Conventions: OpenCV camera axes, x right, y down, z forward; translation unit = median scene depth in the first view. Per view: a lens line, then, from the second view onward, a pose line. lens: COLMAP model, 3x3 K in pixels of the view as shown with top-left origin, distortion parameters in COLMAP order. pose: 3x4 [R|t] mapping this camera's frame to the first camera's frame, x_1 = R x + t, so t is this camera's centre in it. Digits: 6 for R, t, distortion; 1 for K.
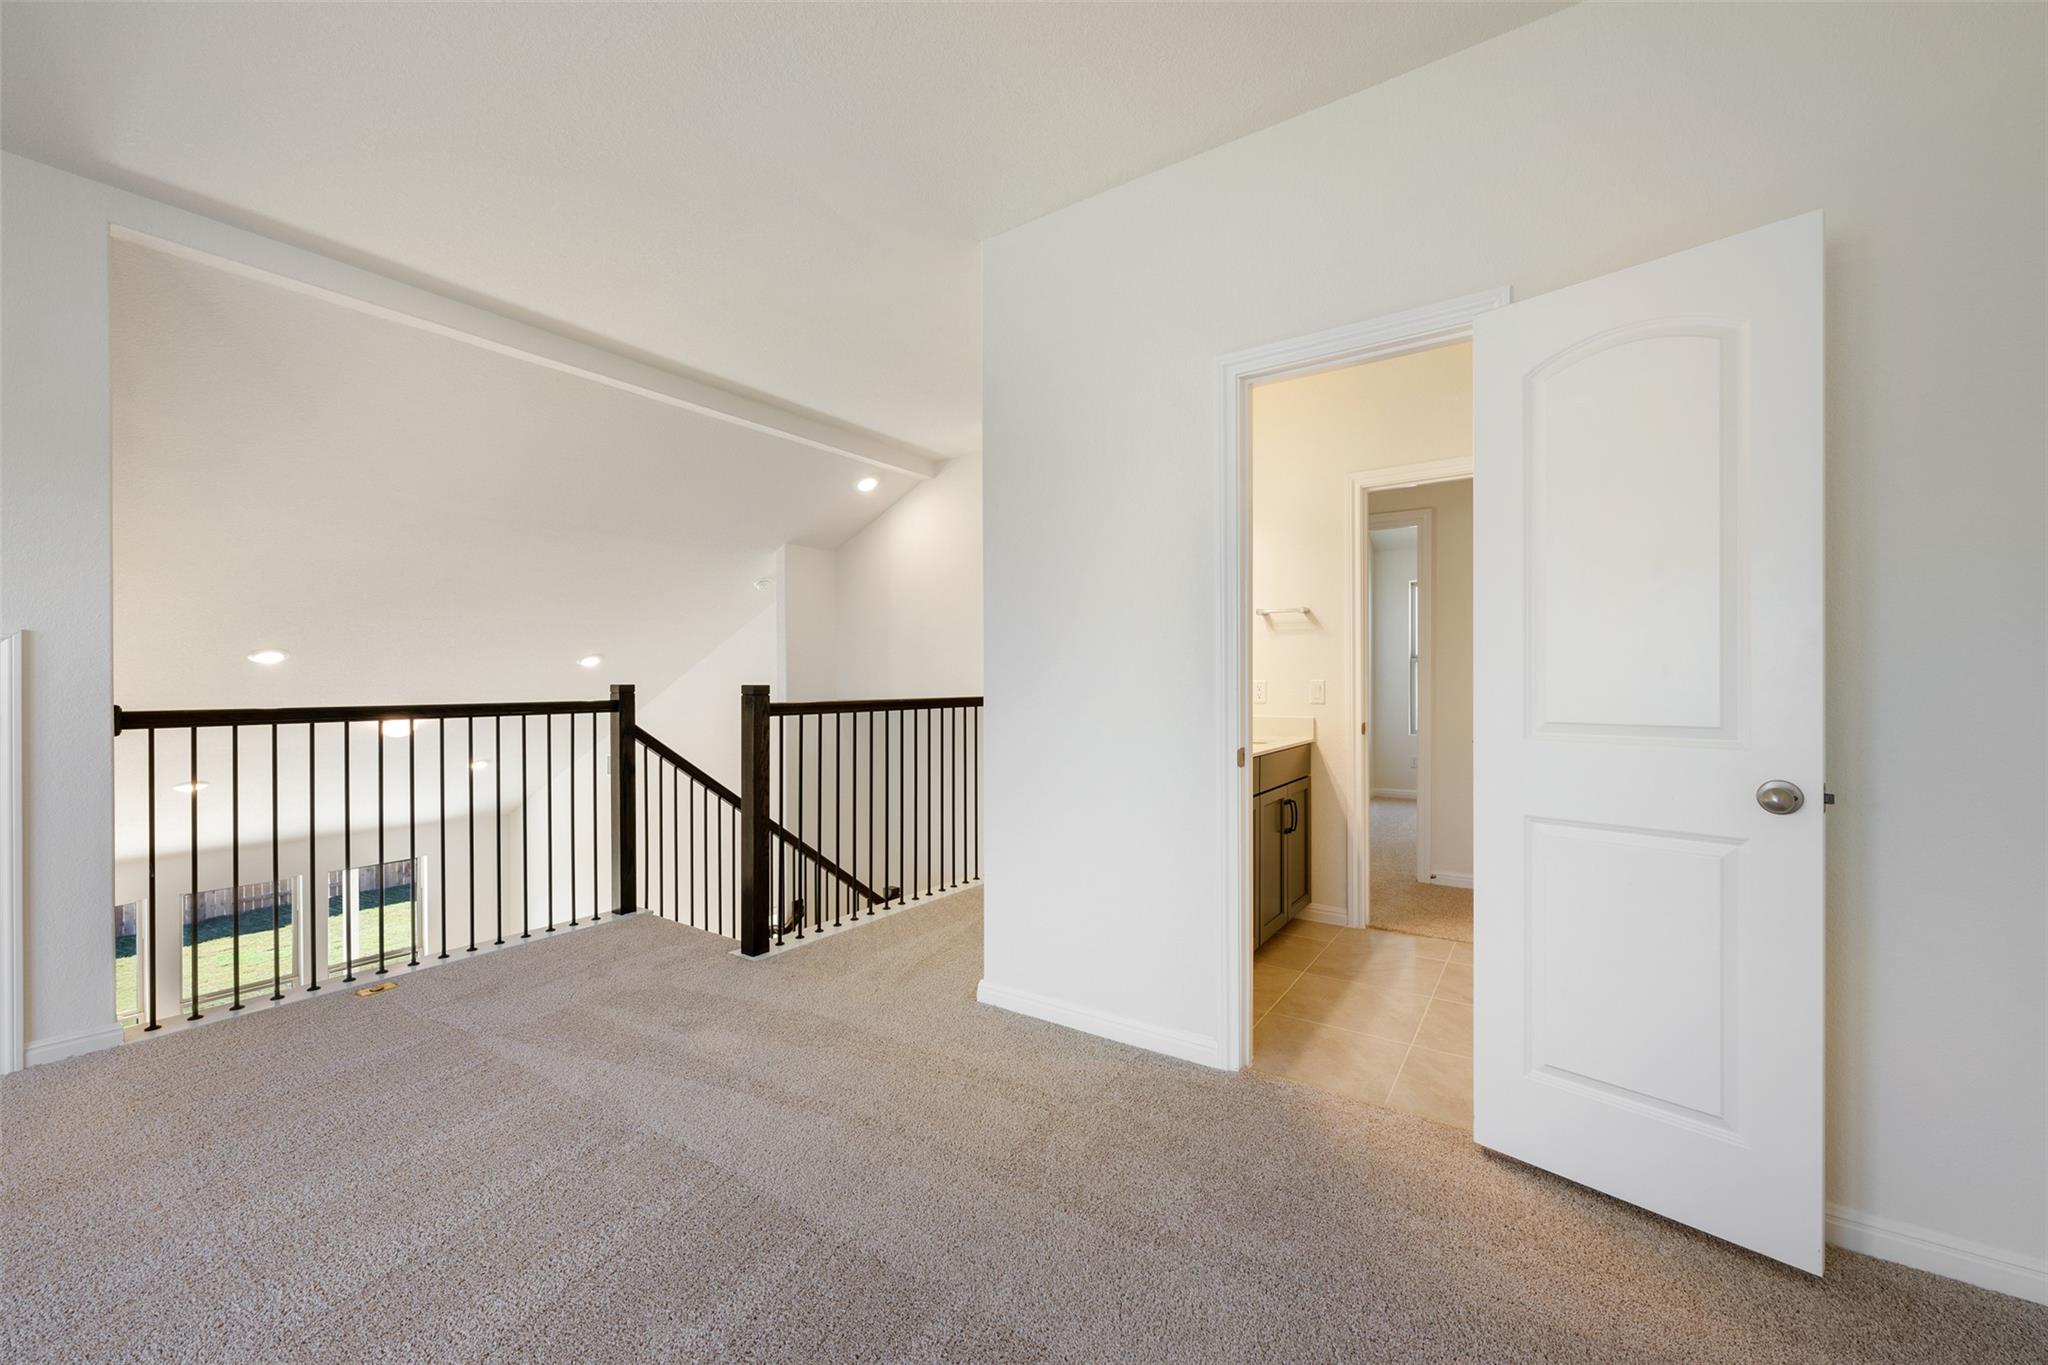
lens RADIAL K [[802.1, 0, 1024.0], [0, 802.1, 682.5], [0, 0, 1]] dist [0.000861, 0.000155]
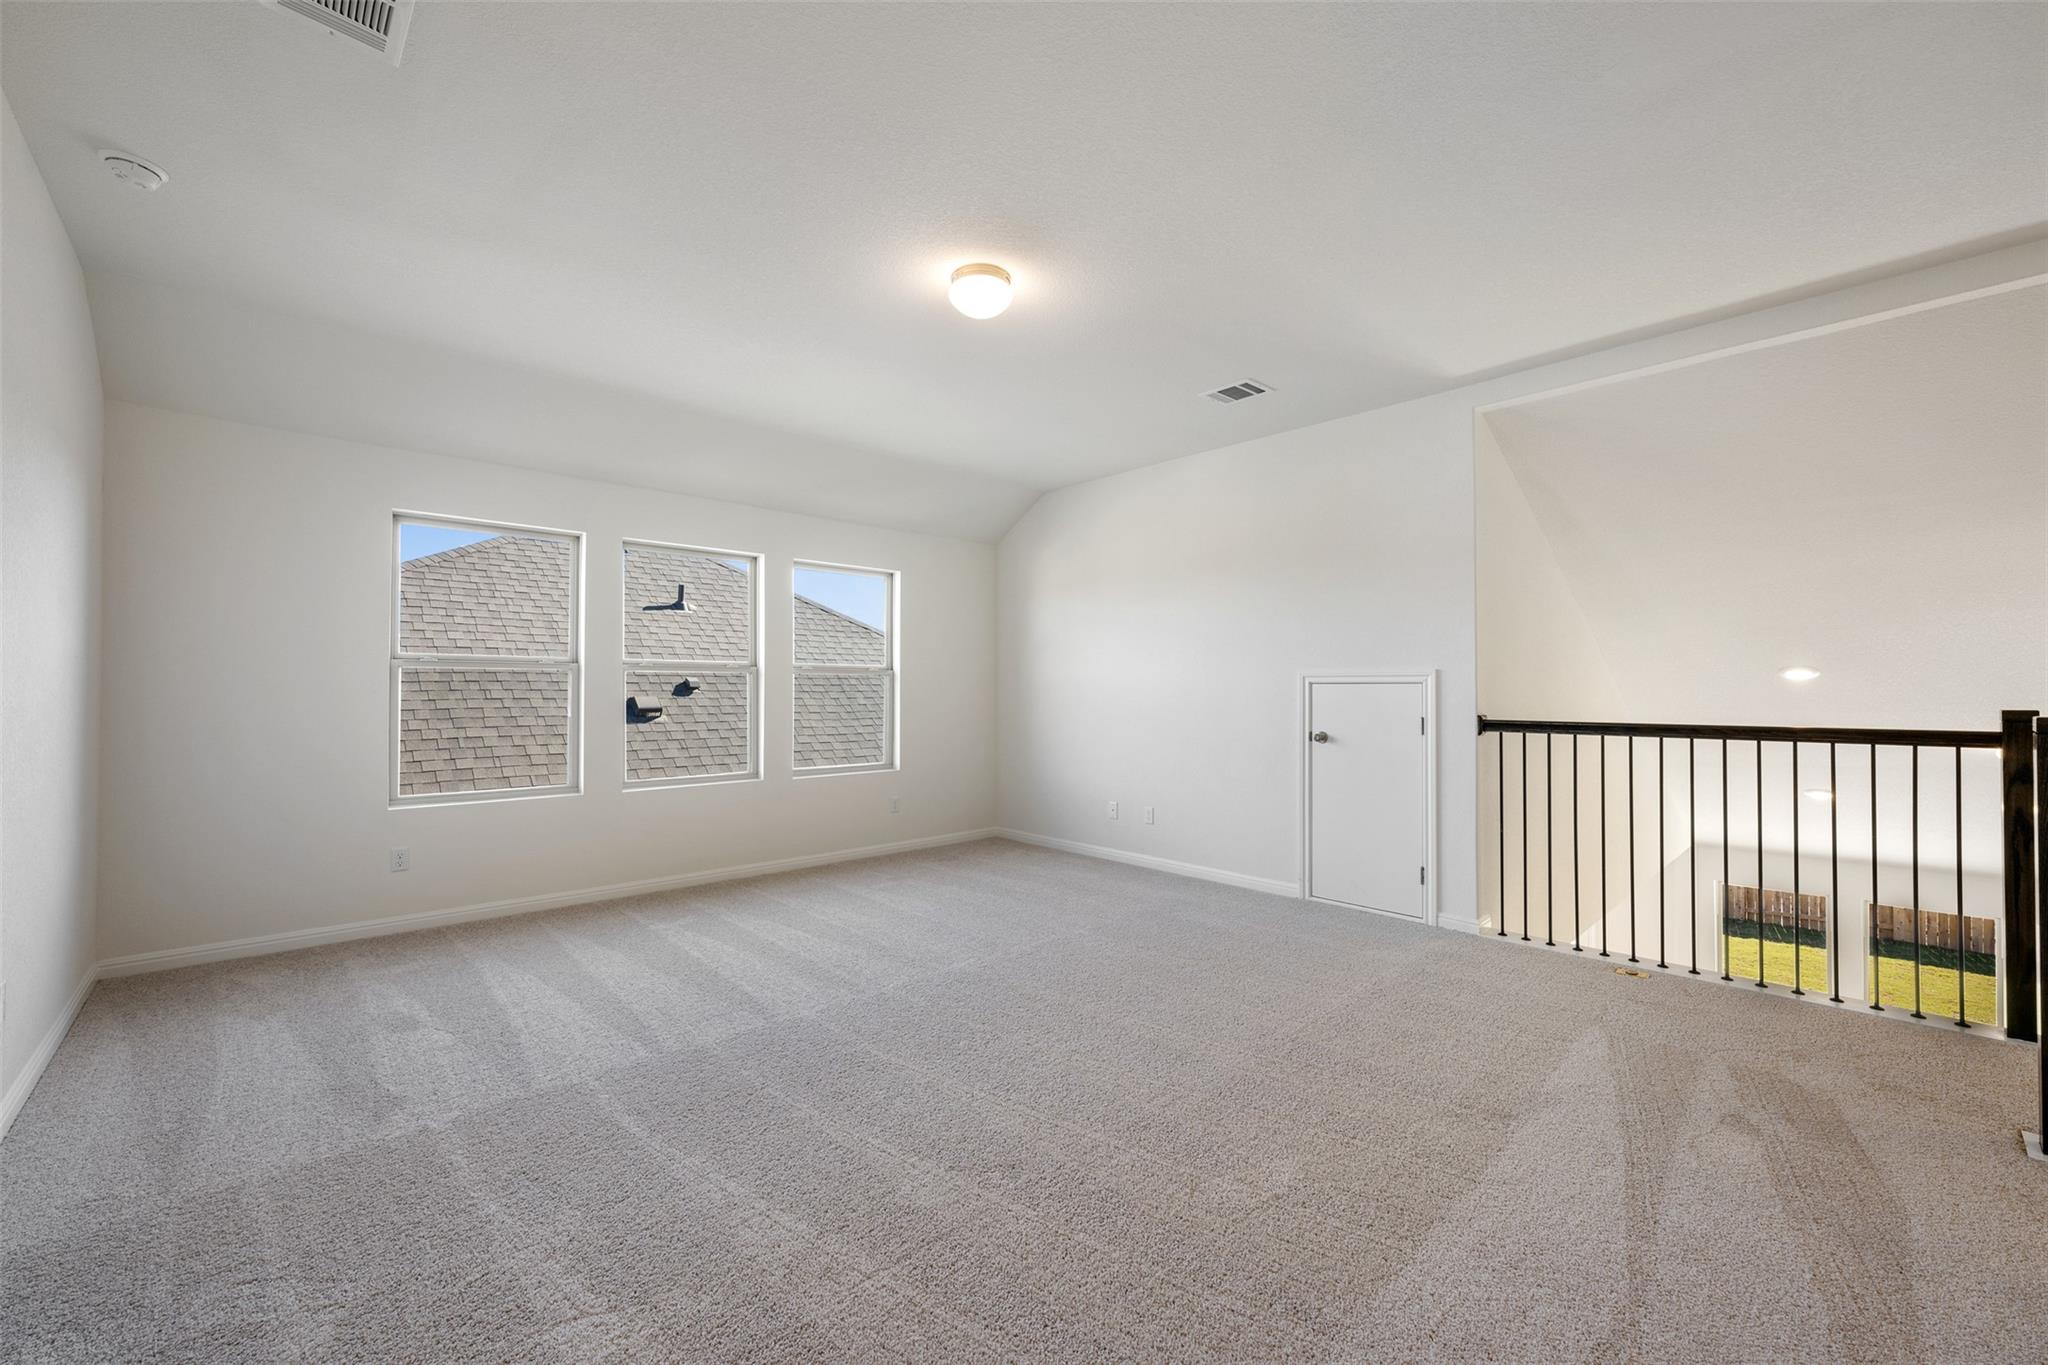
lens RADIAL K [[802.1, 0, 1024.0], [0, 802.1, 682.5], [0, 0, 1]] dist [0.000861, 0.000155]
pose [[-0.212694, -0.012351, -0.977041, 0.365201], [-0.007658, 0.999910, -0.010973, -0.007037], [0.977089, 0.005149, -0.212769, 0.301754]]
